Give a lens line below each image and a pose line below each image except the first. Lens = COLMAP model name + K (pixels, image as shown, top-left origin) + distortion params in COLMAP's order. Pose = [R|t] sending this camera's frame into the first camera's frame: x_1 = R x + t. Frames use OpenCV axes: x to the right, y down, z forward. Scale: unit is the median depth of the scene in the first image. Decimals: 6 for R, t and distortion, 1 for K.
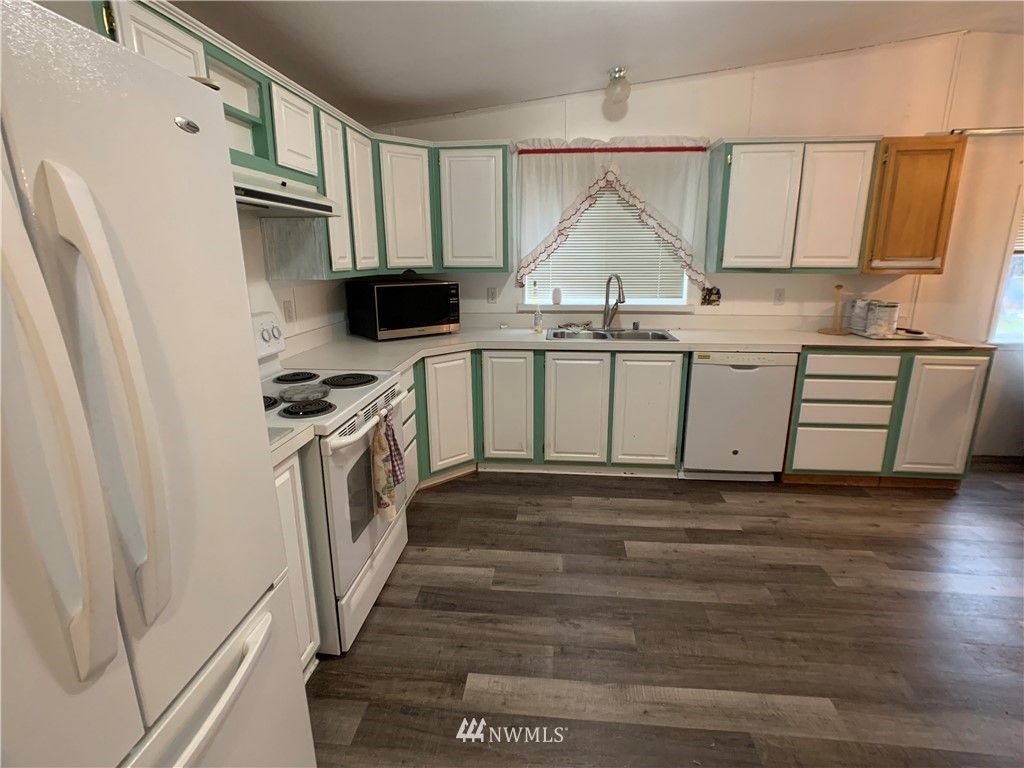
lens RADIAL K [[503.9, 0, 518.3], [0, 503.9, 372.0], [0, 0, 1]] dist [-0.012422, 0.006821]
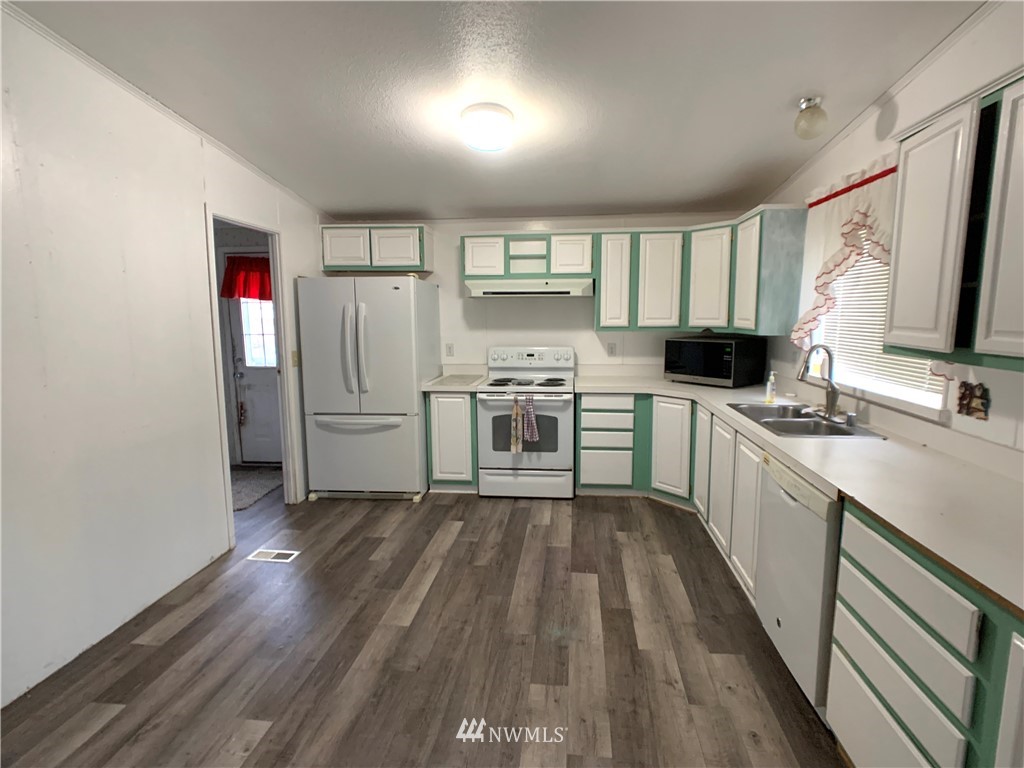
lens RADIAL K [[503.9, 0, 529.9], [0, 503.9, 381.9], [0, 0, 1]] dist [-0.012422, 0.006821]
pose [[0.004736, 0.140563, -0.990060, 1.067834], [-0.223769, 0.965114, 0.135950, -0.162099], [0.974631, 0.220901, 0.036025, 0.621050]]
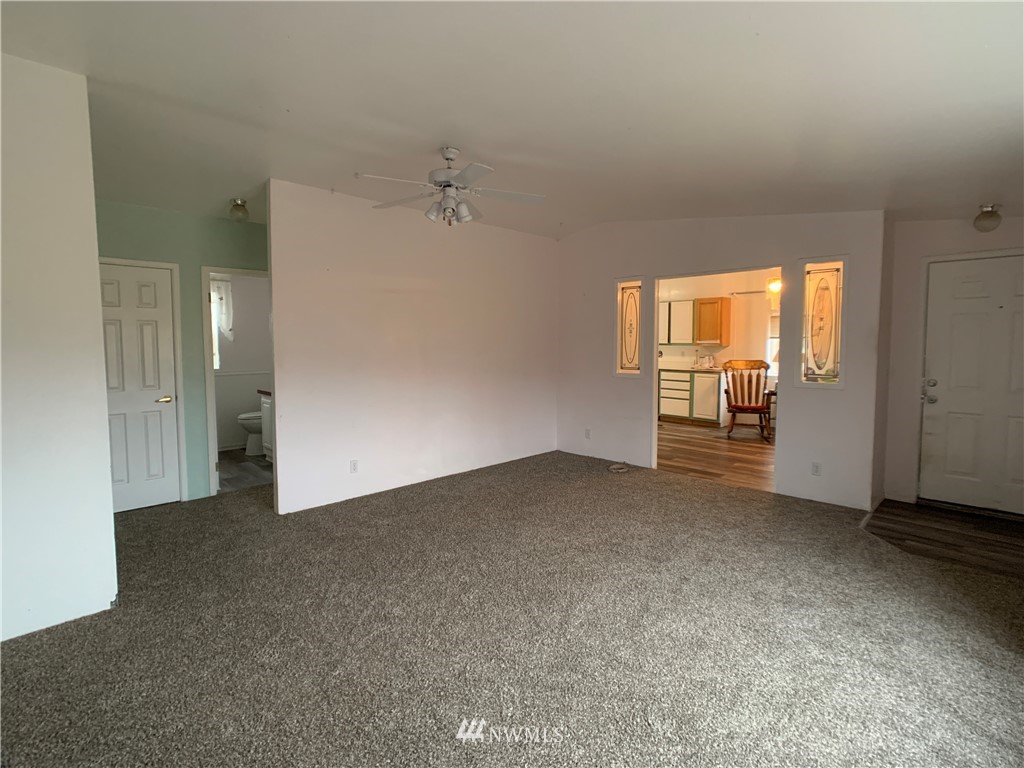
lens RADIAL K [[503.9, 0, 512.7], [0, 503.9, 376.8], [0, 0, 1]] dist [-0.012422, 0.006821]
pose [[0.772541, 0.042355, -0.633550, 1.736721], [-0.137212, 0.985334, -0.101442, 0.399146], [0.619962, 0.165299, 0.767023, -1.745910]]
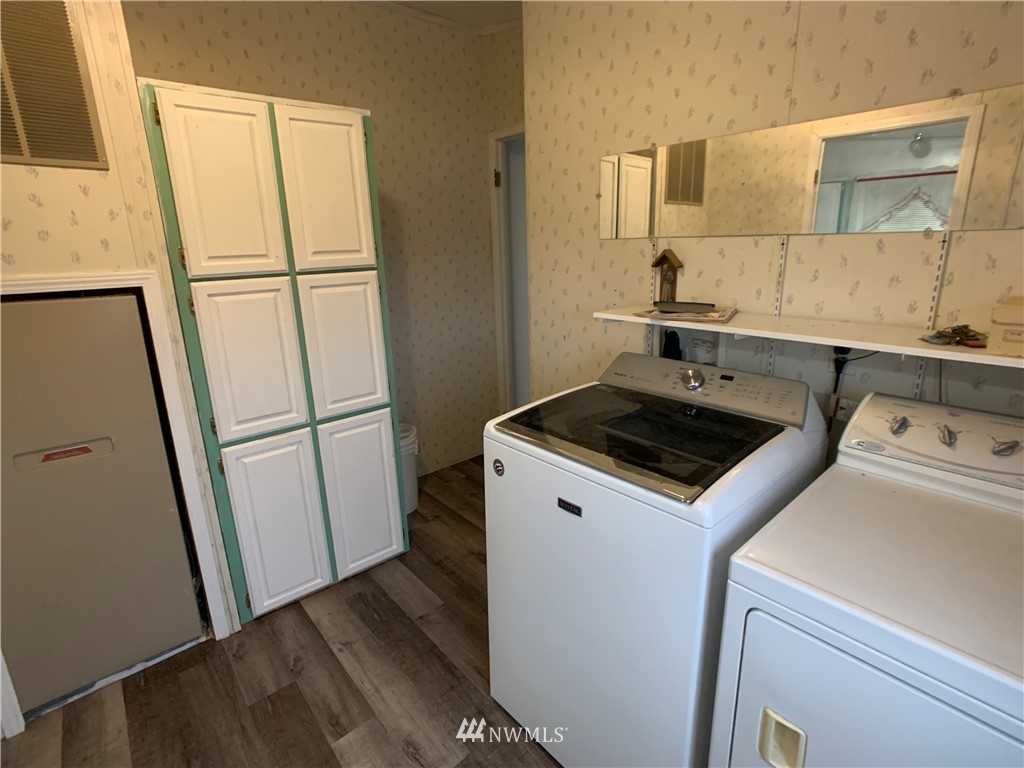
lens RADIAL K [[503.9, 0, 512.2], [0, 503.9, 381.4], [0, 0, 1]] dist [-0.012422, 0.006821]
pose [[-0.729376, -0.156906, 0.665877, -0.057094], [0.180343, 0.894814, 0.408393, -0.246518], [-0.659915, 0.417958, -0.624358, 1.033060]]
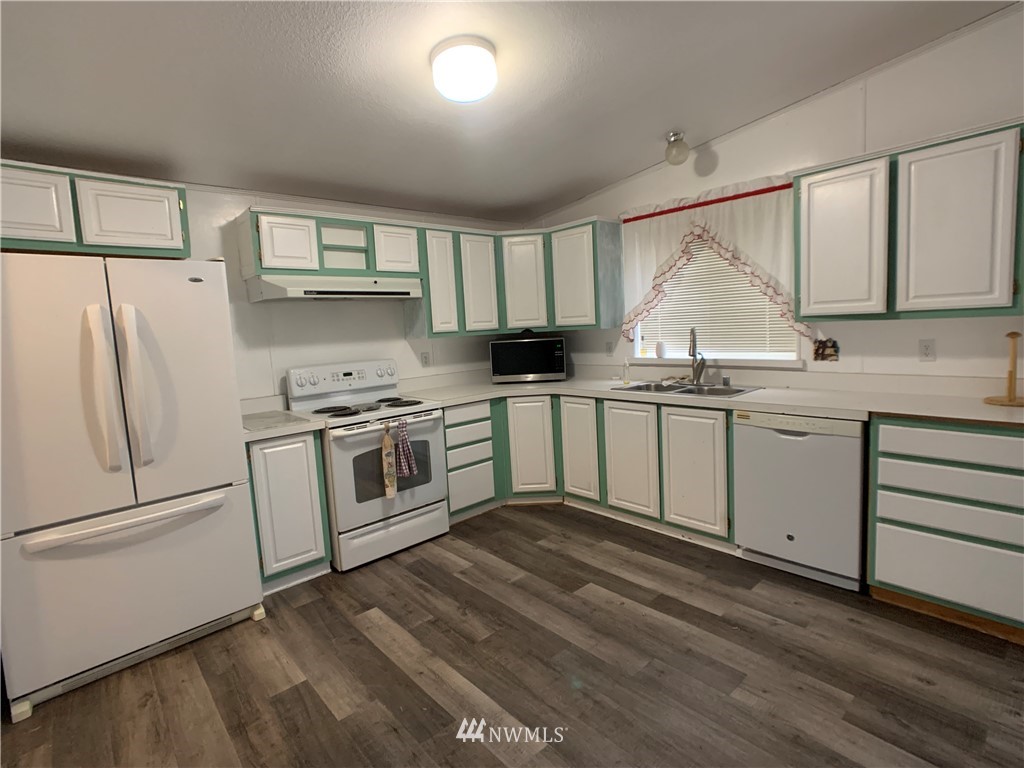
lens RADIAL K [[503.9, 0, 521.2], [0, 503.9, 376.0], [0, 0, 1]] dist [-0.012422, 0.006821]
pose [[0.743030, 0.032519, -0.668467, 0.669879], [-0.104503, 0.992205, -0.067891, 0.000012], [0.661049, 0.120302, 0.740636, 0.077789]]
